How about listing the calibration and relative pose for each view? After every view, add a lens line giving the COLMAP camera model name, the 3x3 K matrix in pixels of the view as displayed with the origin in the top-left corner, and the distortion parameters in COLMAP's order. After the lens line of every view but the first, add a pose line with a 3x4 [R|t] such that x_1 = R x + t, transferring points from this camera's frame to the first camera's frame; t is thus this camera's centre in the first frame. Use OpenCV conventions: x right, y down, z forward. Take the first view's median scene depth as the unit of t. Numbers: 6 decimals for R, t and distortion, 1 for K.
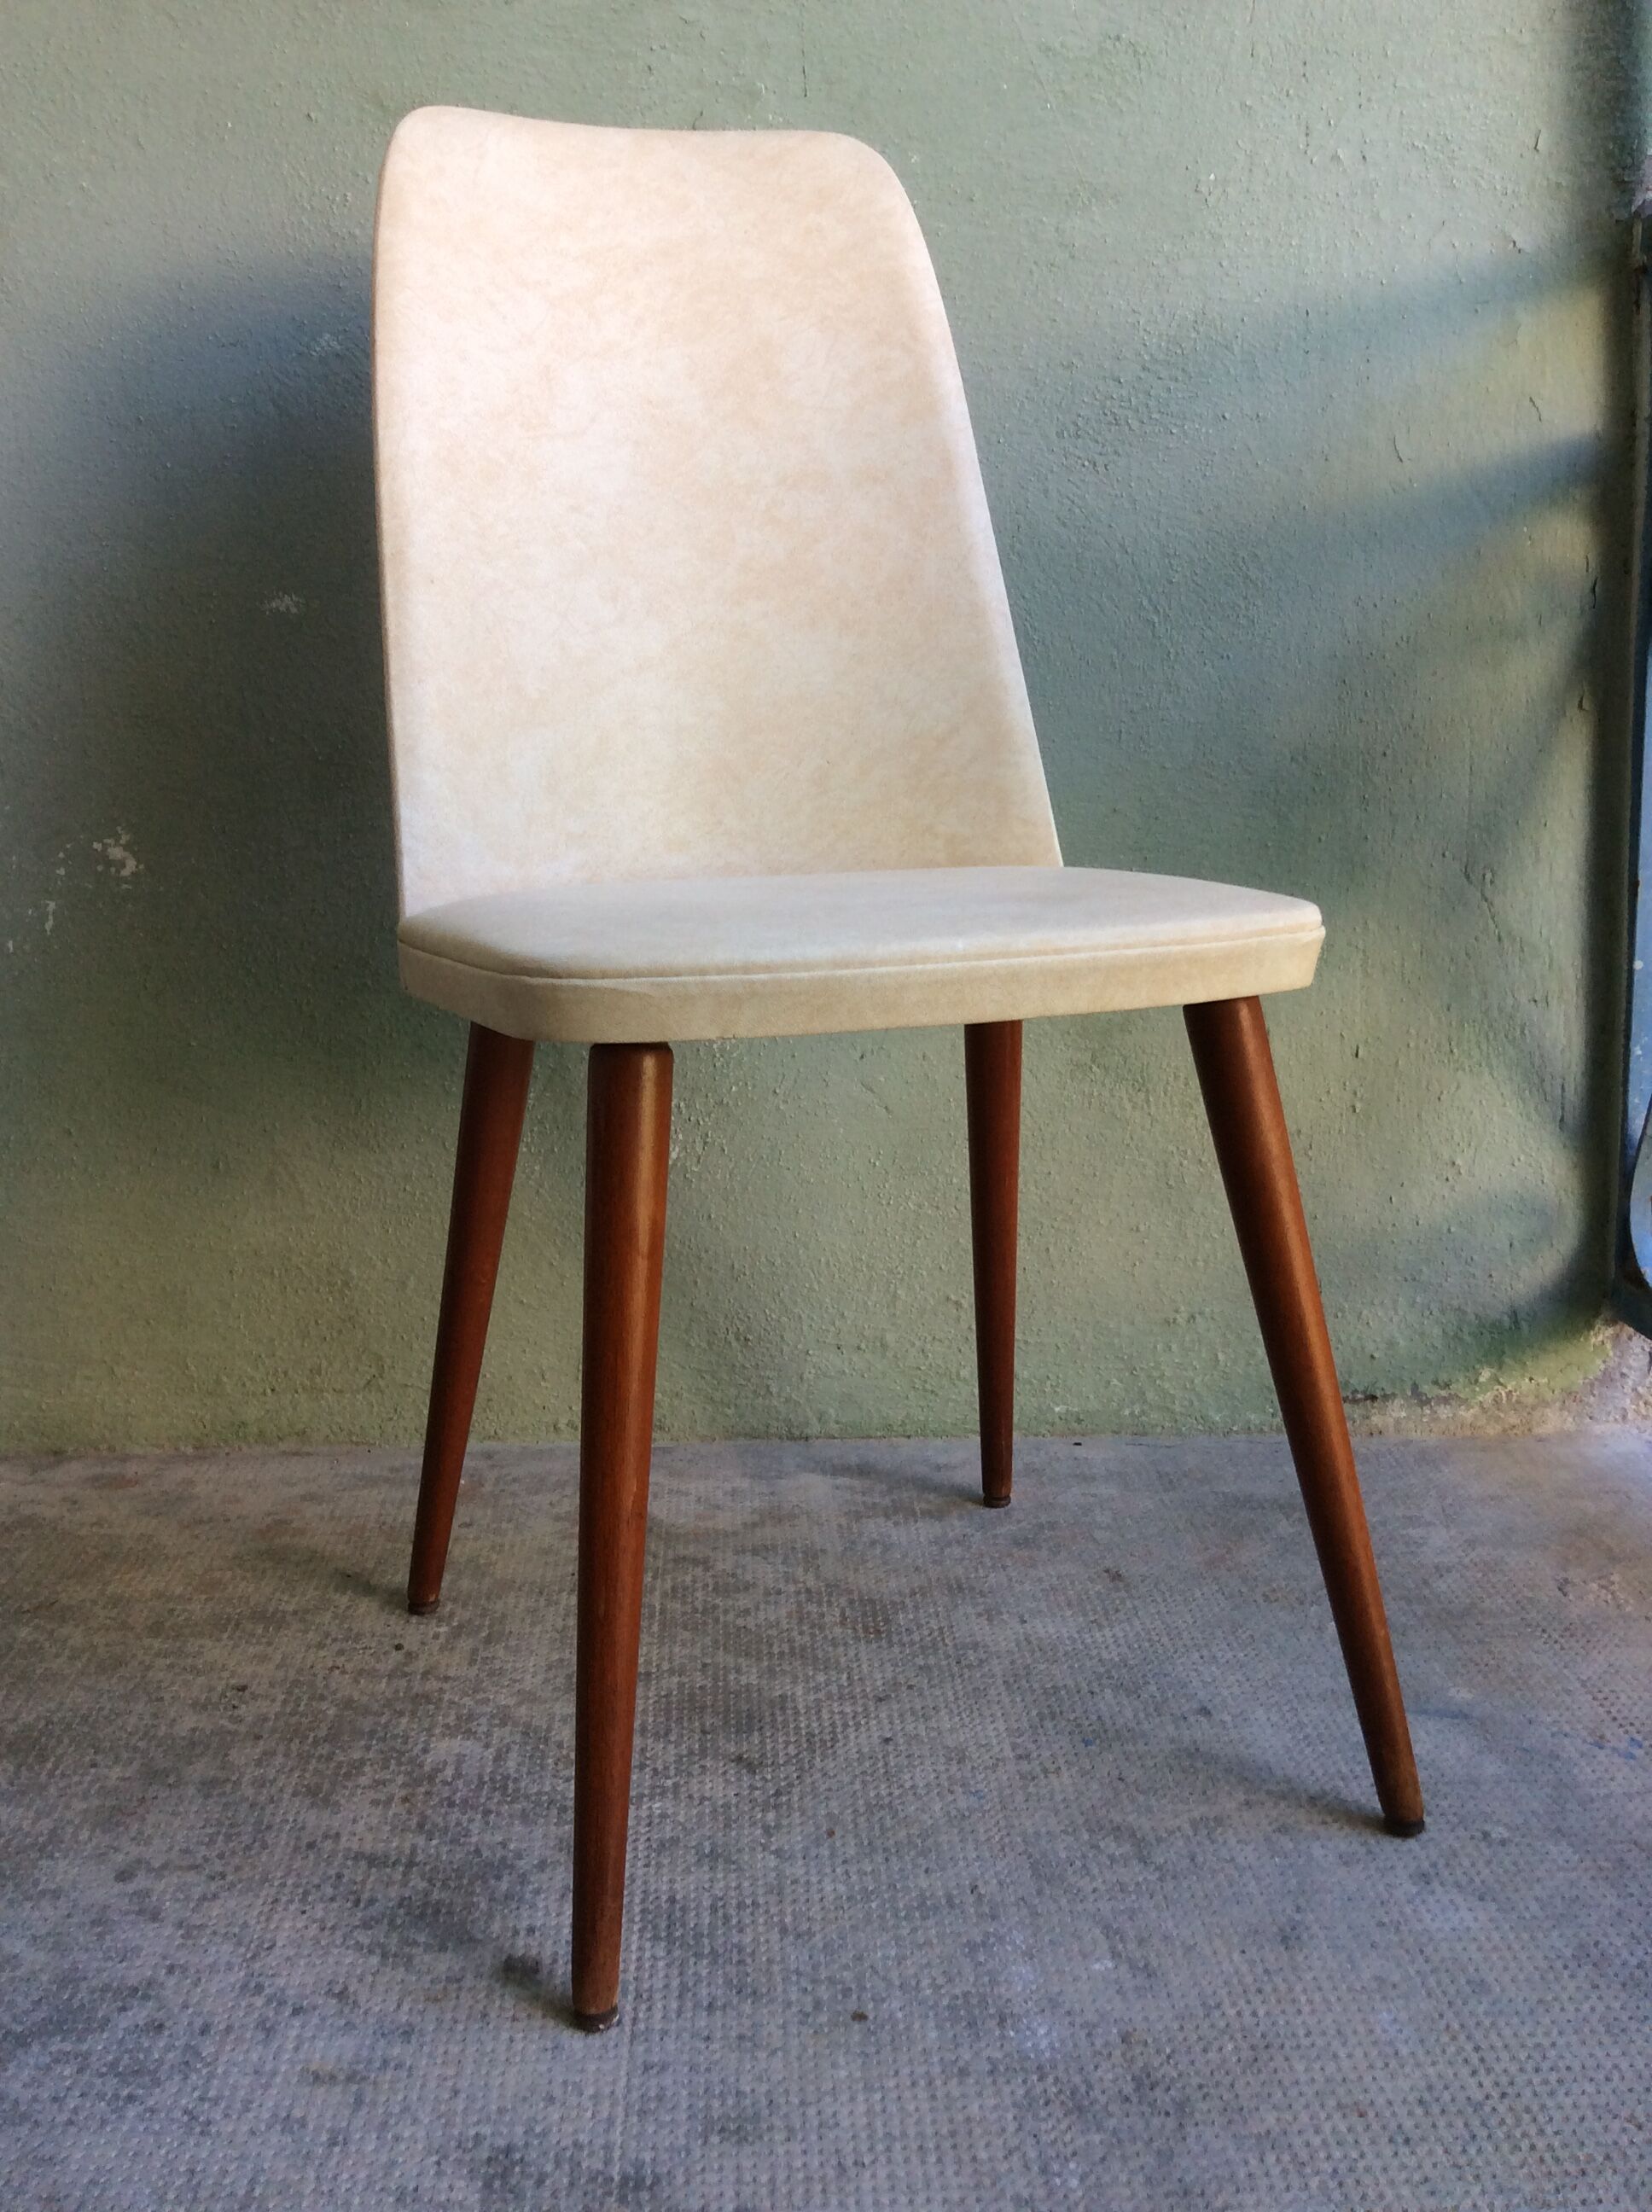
lens RADIAL K [[2017.2, 0, 820.8], [0, 2017.2, 1089.7], [0, 0, 1]] dist [0.135543, -0.282469]
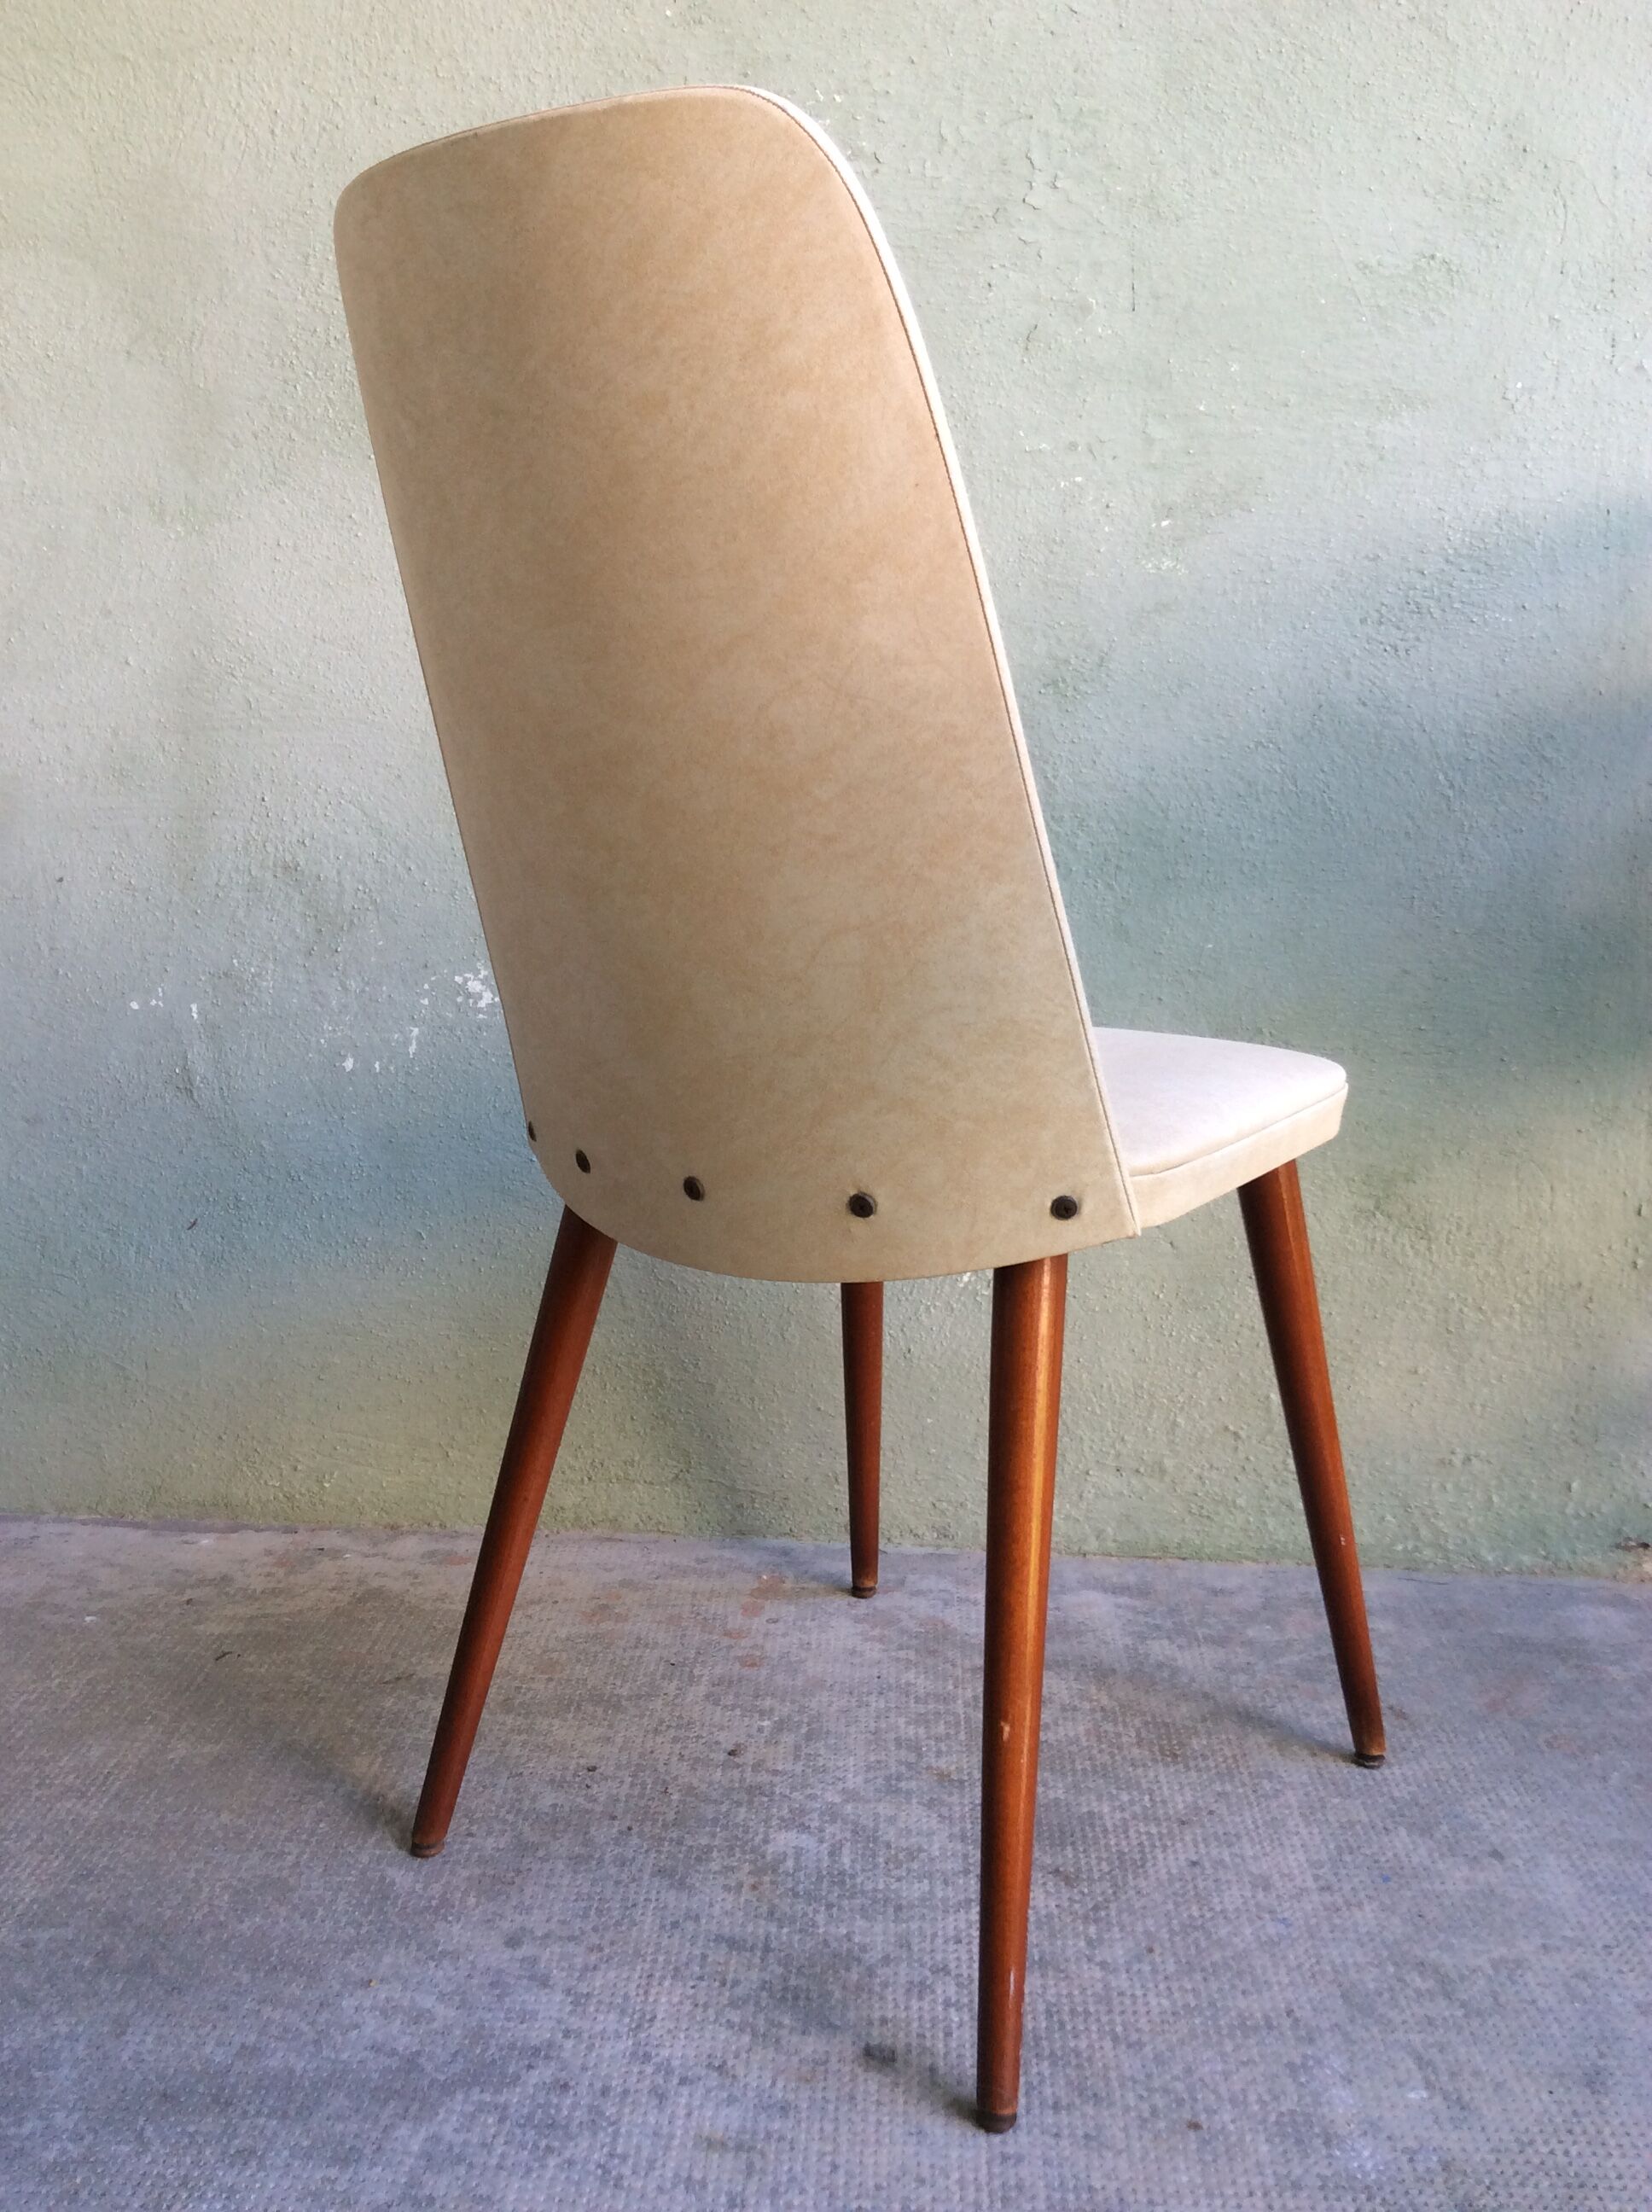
lens RADIAL K [[2025.9, 0, 813.0], [0, 2025.9, 1082.1], [0, 0, 1]] dist [0.118499, -0.222272]
pose [[0.995263, 0.031636, -0.091930, -0.088463], [-0.034238, 0.999052, -0.026872, -0.060432], [0.090993, 0.029892, 0.995403, -0.114758]]
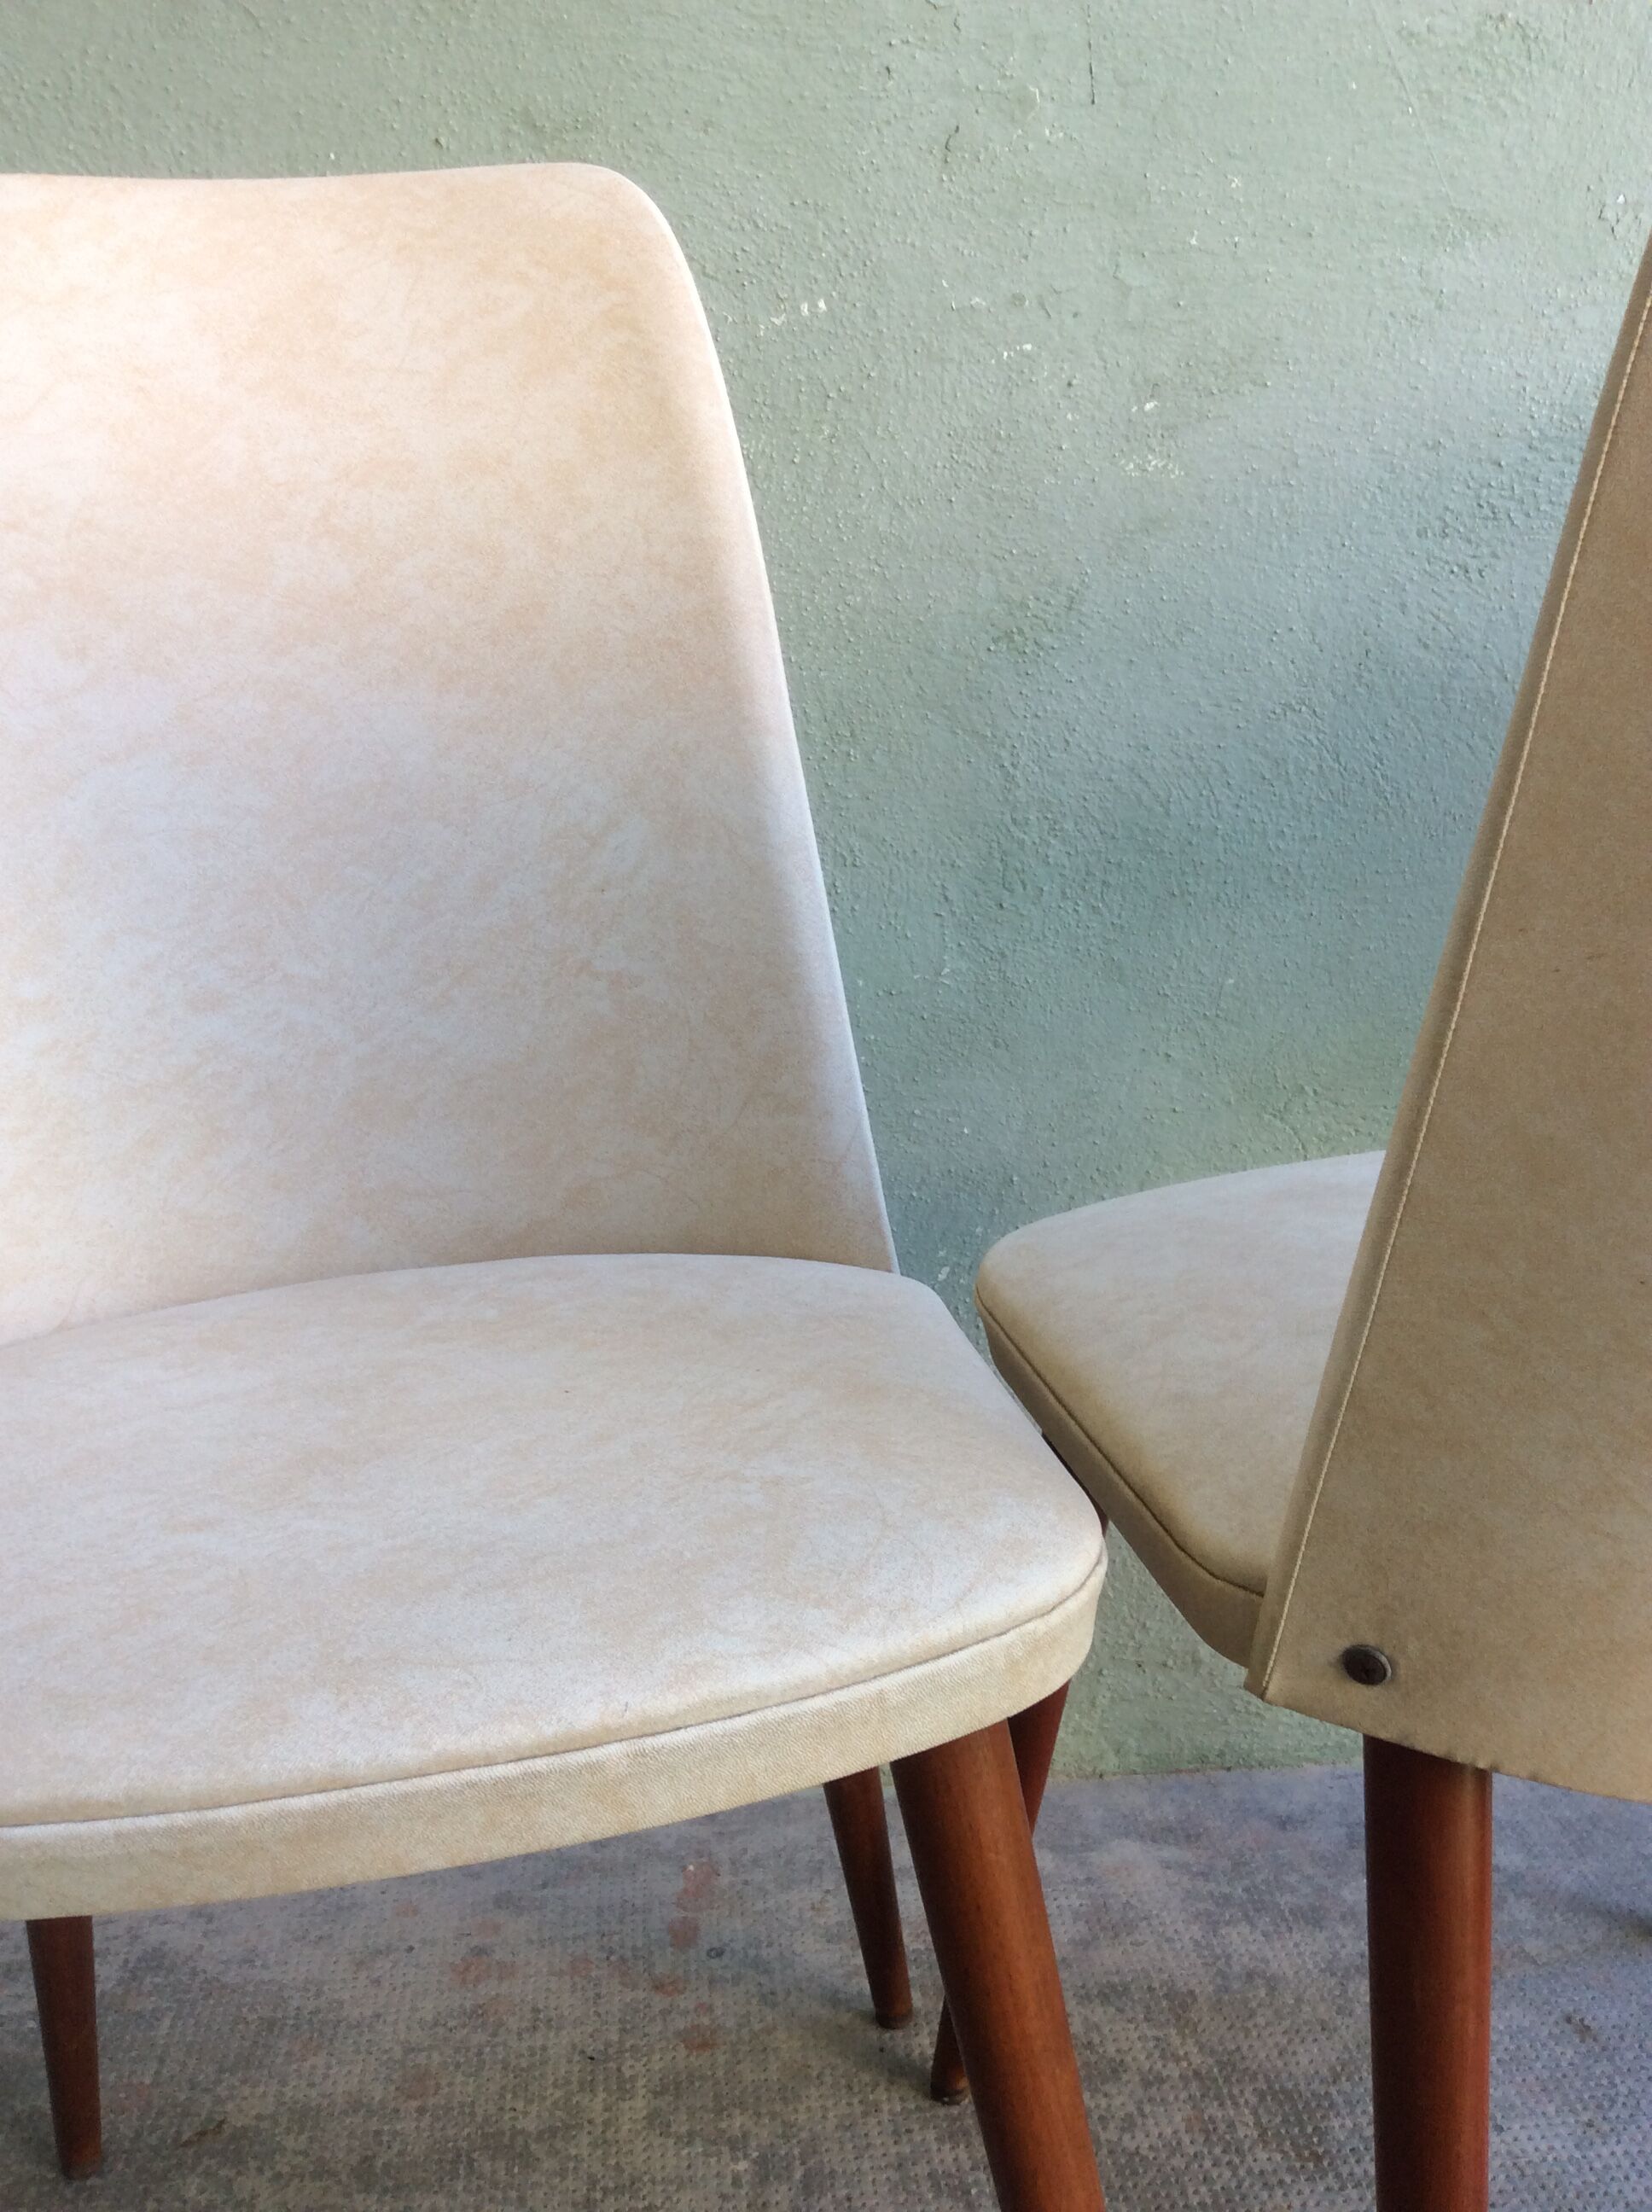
lens RADIAL K [[2026.8, 0, 813.4], [0, 2026.8, 1082.4], [0, 0, 1]] dist [0.110133, -0.228932]
pose [[0.998848, -0.038184, 0.029051, -0.206047], [0.036880, 0.998342, 0.044184, -0.219393], [-0.030690, -0.043062, 0.998601, 0.306640]]
